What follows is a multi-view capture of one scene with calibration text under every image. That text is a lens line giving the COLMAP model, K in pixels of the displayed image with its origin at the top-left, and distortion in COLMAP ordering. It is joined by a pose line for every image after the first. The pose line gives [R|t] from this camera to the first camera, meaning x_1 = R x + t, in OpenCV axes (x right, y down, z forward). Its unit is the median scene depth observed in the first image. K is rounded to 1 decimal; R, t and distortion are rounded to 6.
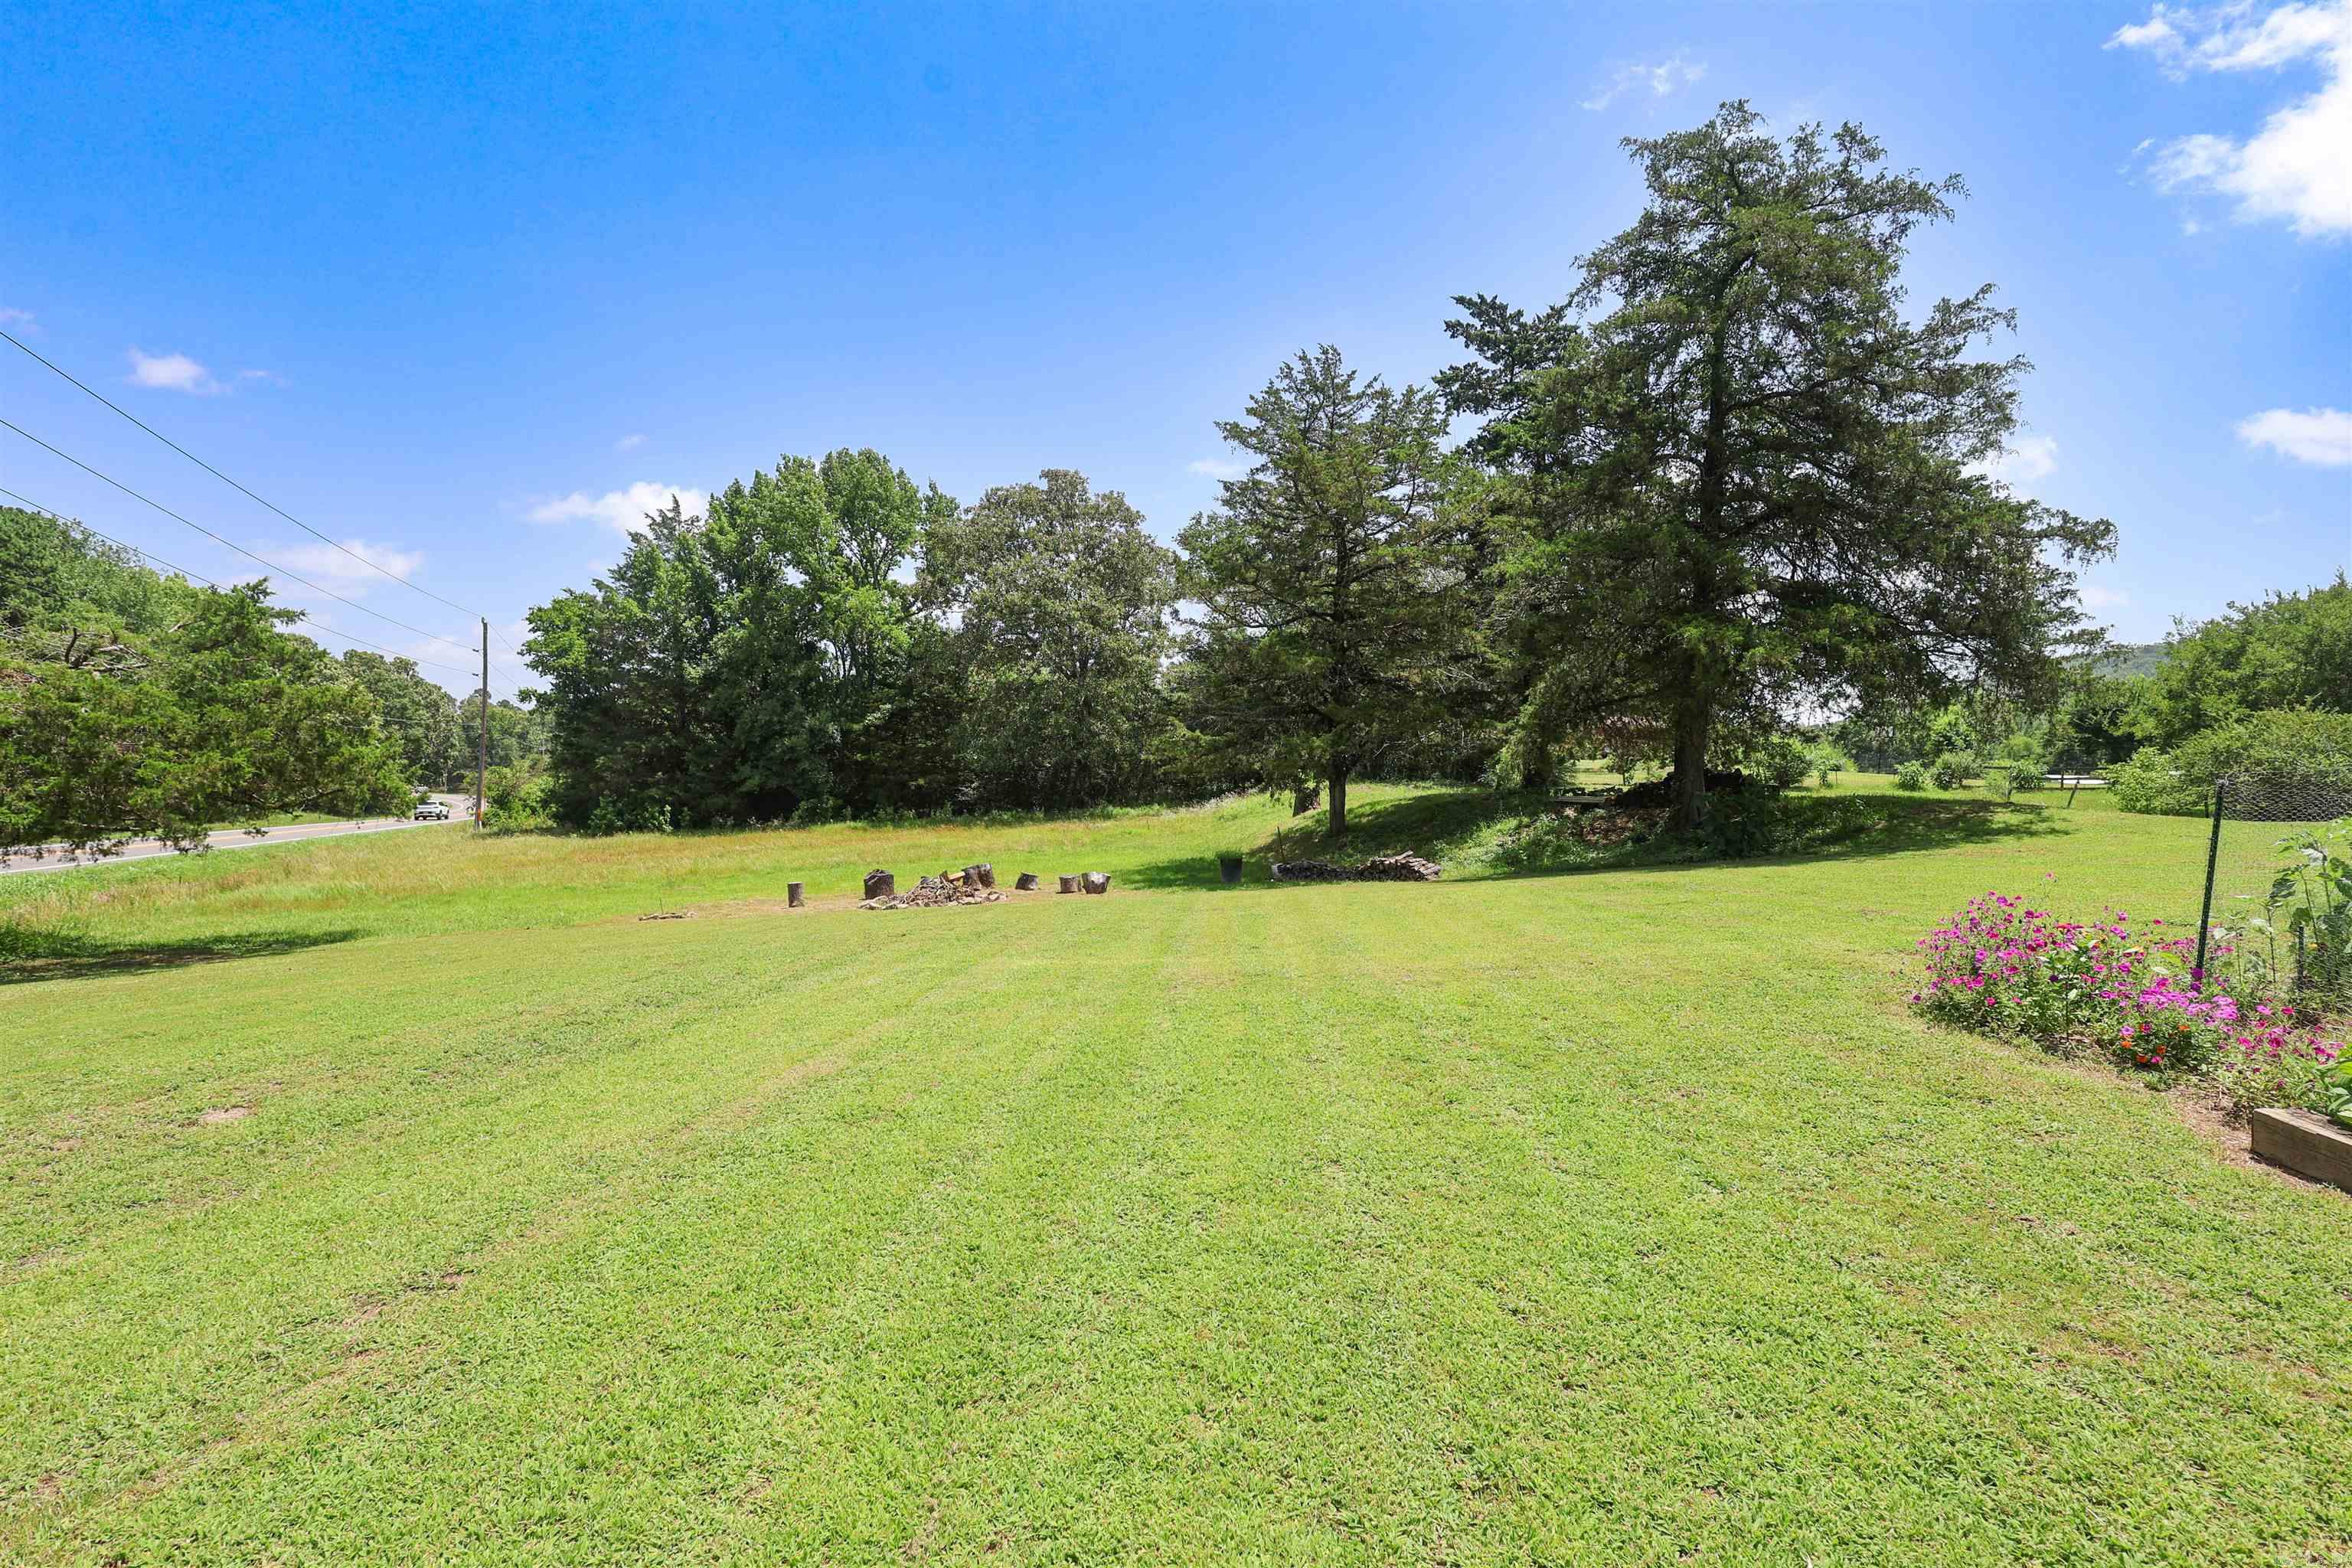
lens RADIAL K [[1085.6, 0, 1176.0], [0, 1085.6, 784.0], [0, 0, 1]] dist [-0.000334, 0.000466]
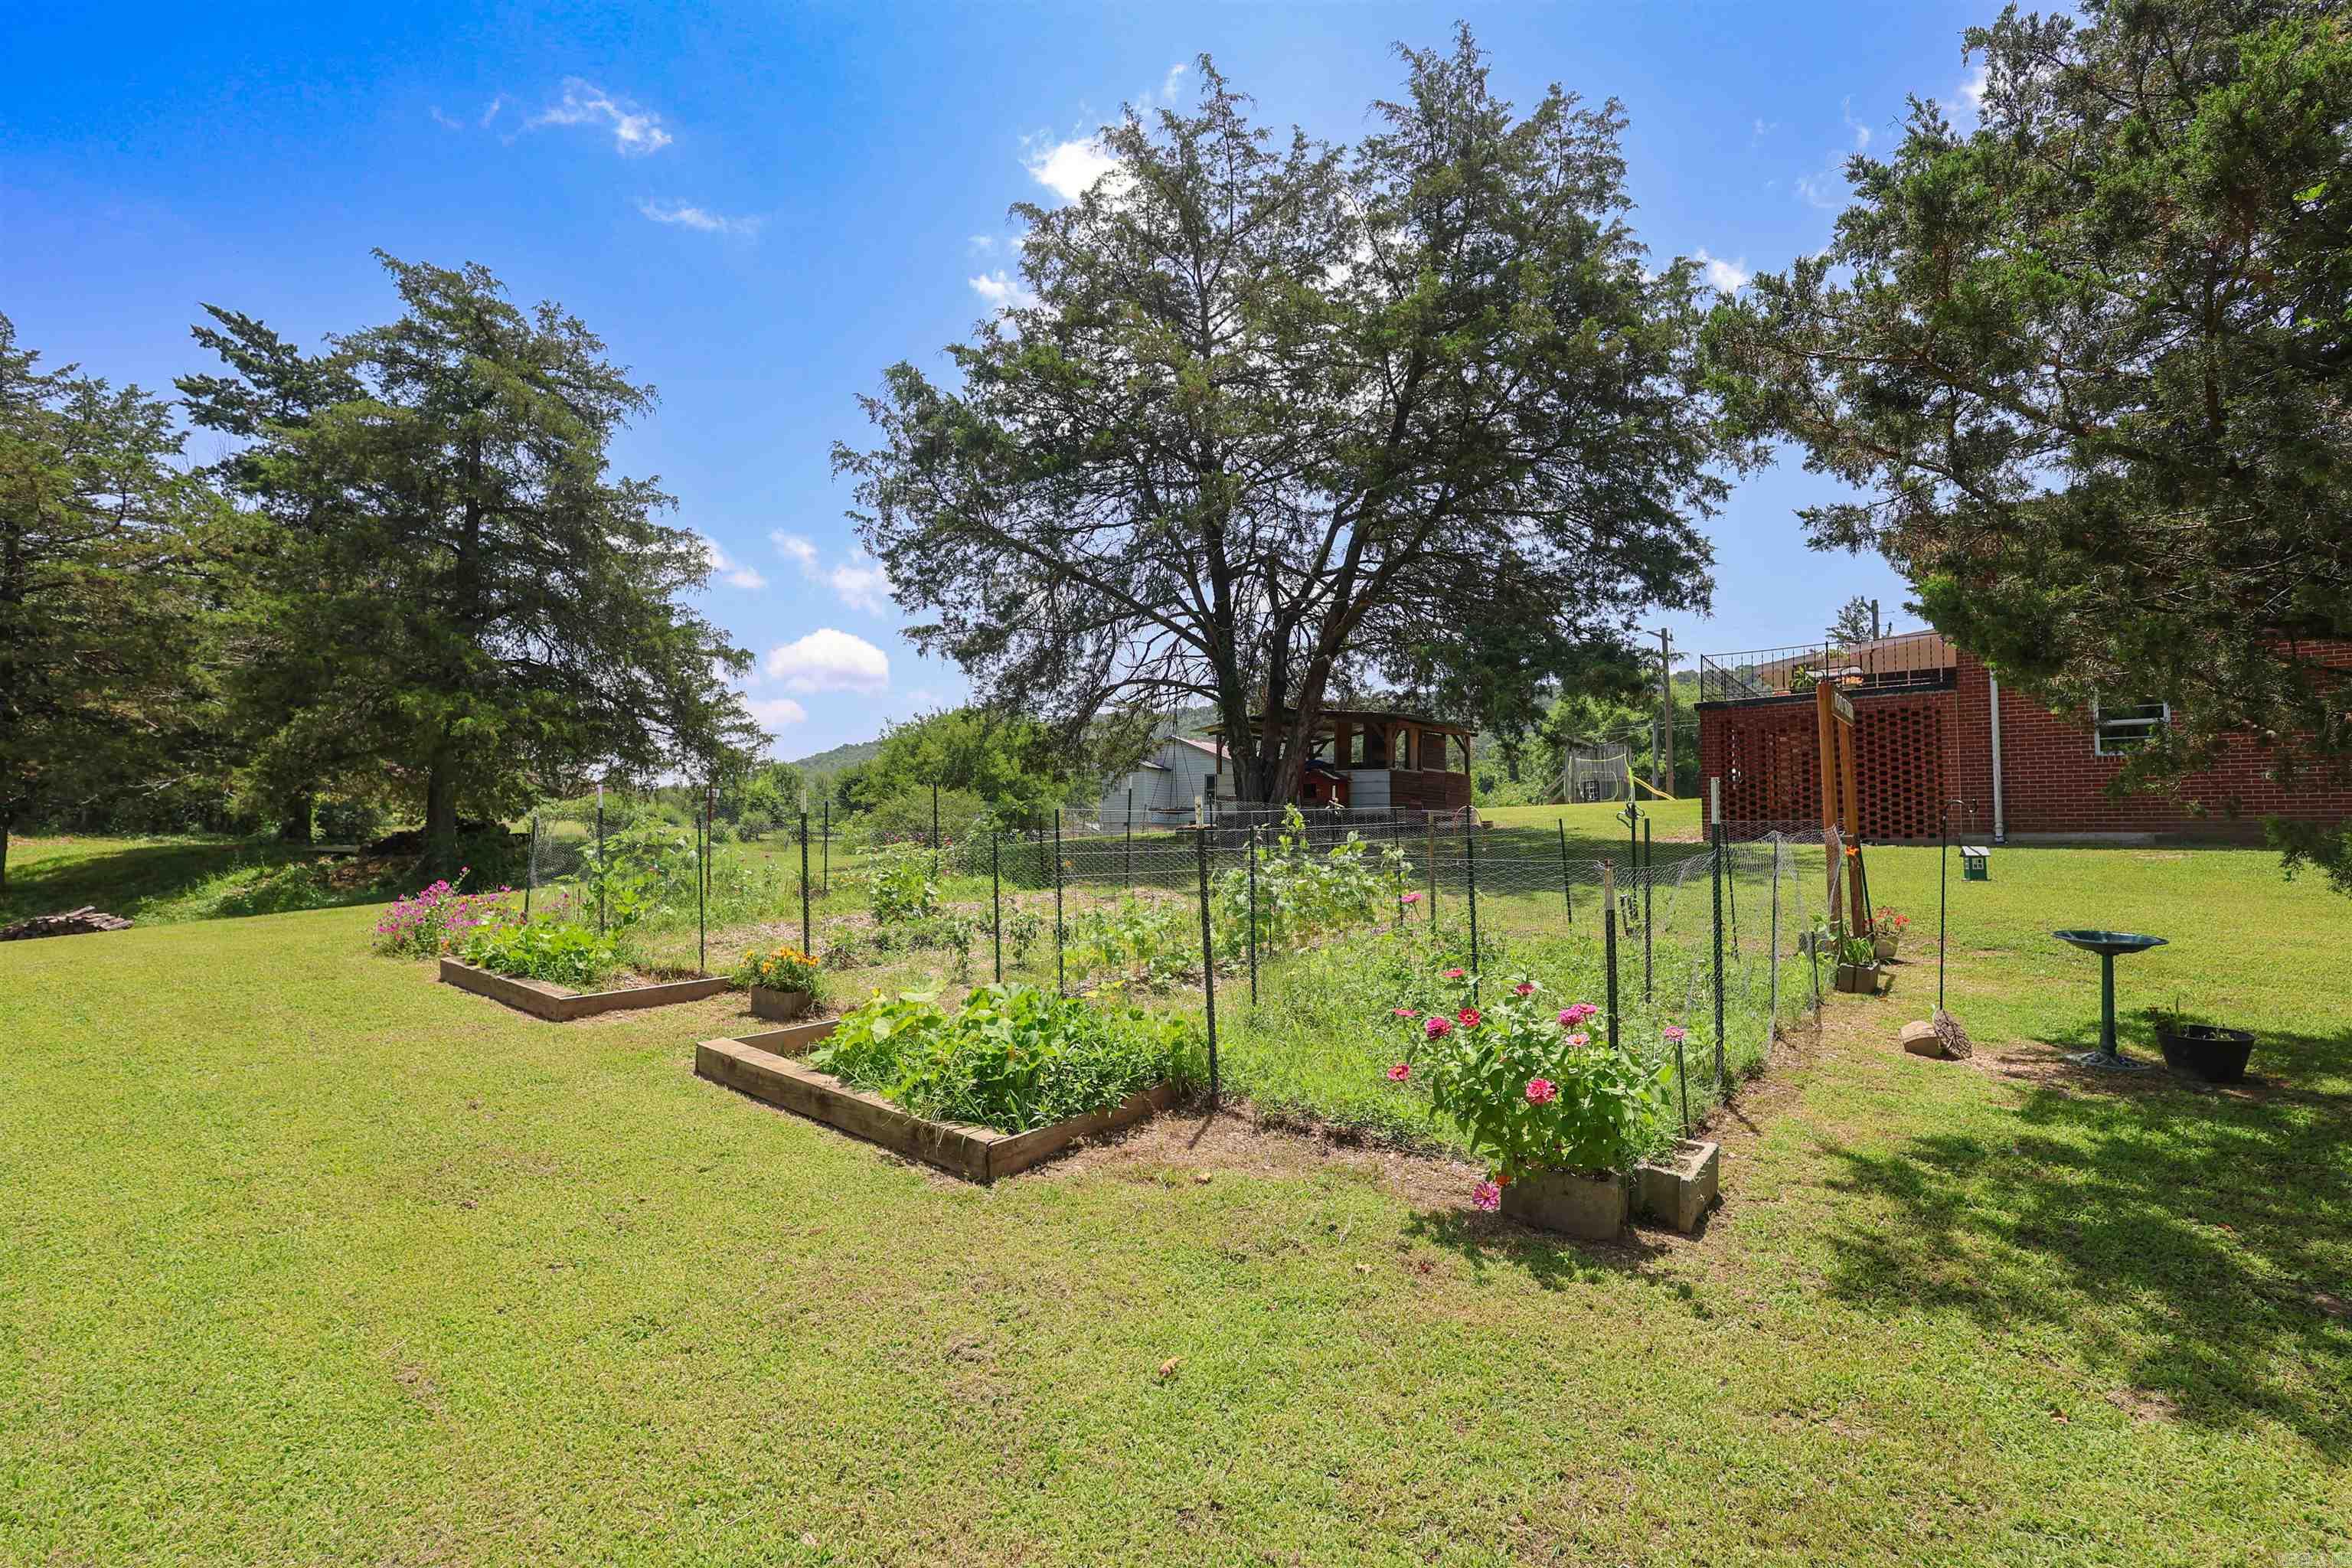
lens RADIAL K [[1085.6, 0, 1176.0], [0, 1085.6, 784.0], [0, 0, 1]] dist [-0.000334, 0.000466]
pose [[0.584706, 0.038737, 0.810320, 0.008136], [0.005575, 0.998644, -0.051762, 0.010901], [-0.811226, 0.034783, 0.583697, -0.217665]]
